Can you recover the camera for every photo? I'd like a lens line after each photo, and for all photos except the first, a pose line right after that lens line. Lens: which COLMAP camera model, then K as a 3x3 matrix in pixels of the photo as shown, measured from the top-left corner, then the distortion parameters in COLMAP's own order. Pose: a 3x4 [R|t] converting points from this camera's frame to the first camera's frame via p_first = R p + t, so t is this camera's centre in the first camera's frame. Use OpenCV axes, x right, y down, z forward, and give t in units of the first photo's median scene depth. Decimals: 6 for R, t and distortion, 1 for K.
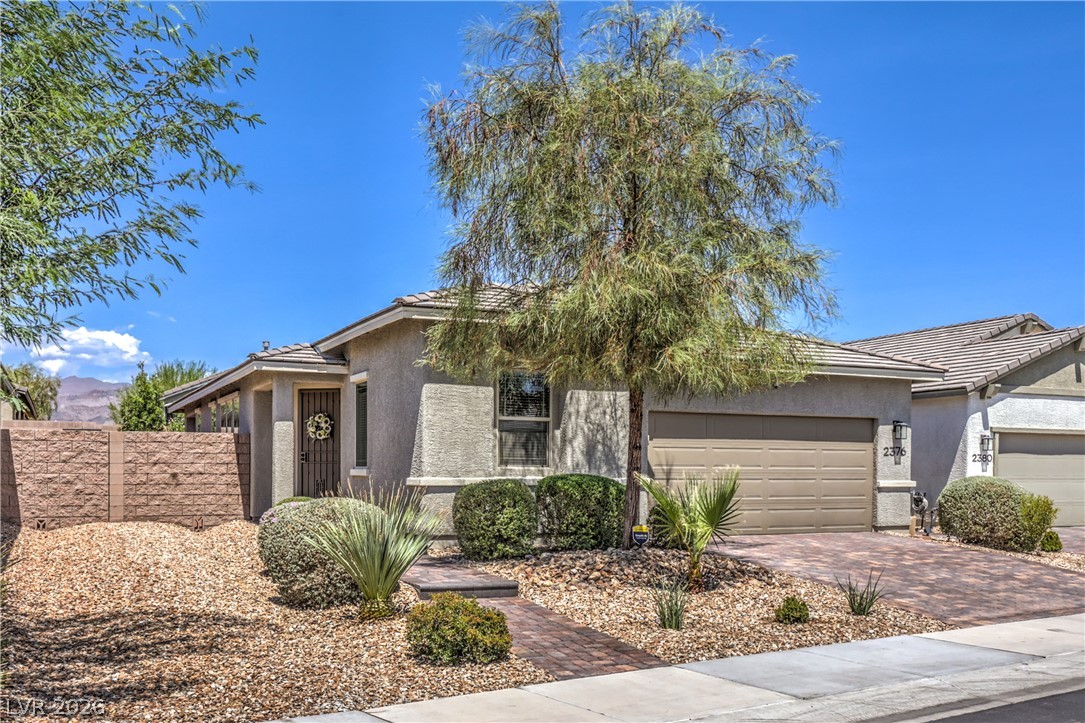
lens RADIAL K [[946.5, 0, 542.5], [0, 946.5, 361.5], [0, 0, 1]] dist [0.001362, 0.000935]
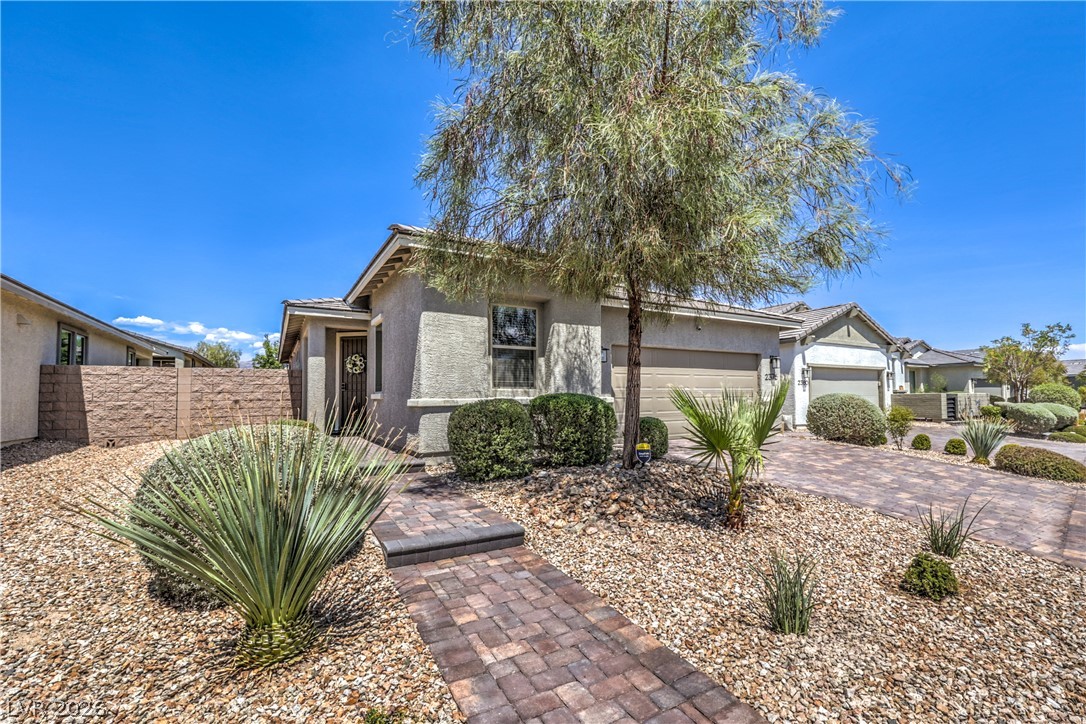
lens RADIAL K [[442.5, 0, 565.6], [0, 442.5, 360.2], [0, 0, 1]] dist [0.001155, 0.000403]
pose [[0.991557, -0.003156, 0.129632, -0.023136], [-0.000694, 0.999560, 0.029643, 0.050348], [-0.129668, -0.029483, 0.991119, 0.380534]]
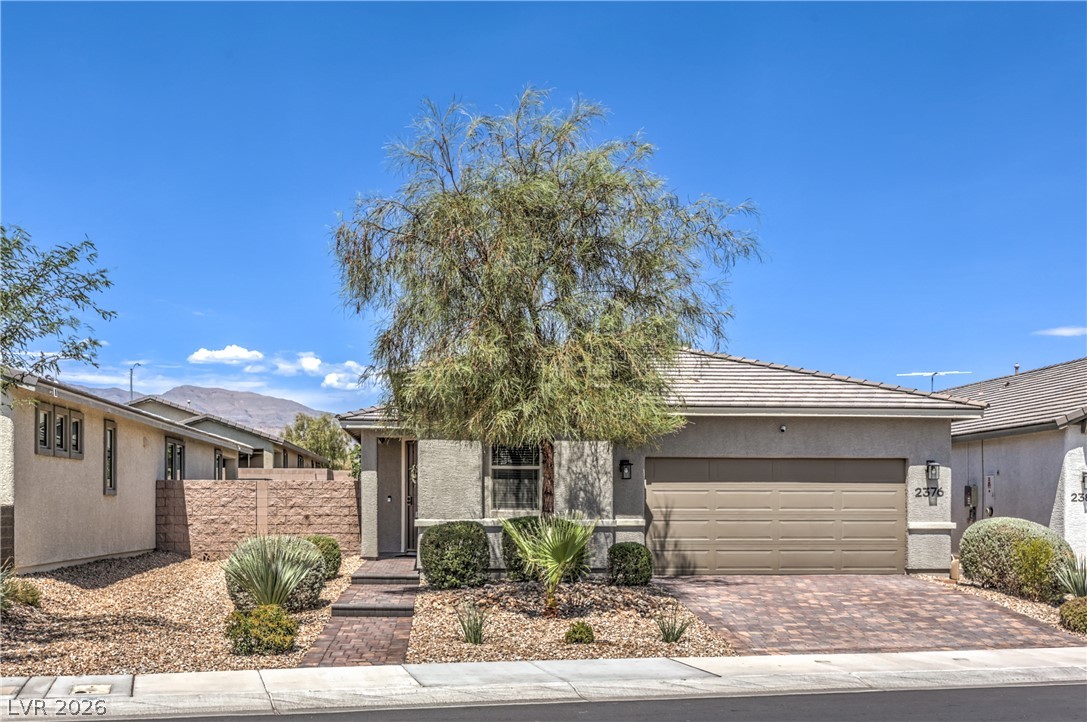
lens RADIAL K [[1014.8, 0, 541.4], [0, 1014.8, 388.5], [0, 0, 1]] dist [0.011646, 0.005352]
pose [[0.944268, -0.041969, -0.326490, 0.344145], [0.041024, 0.999110, -0.009784, -0.017628], [0.326610, -0.004155, 0.945150, -0.116894]]
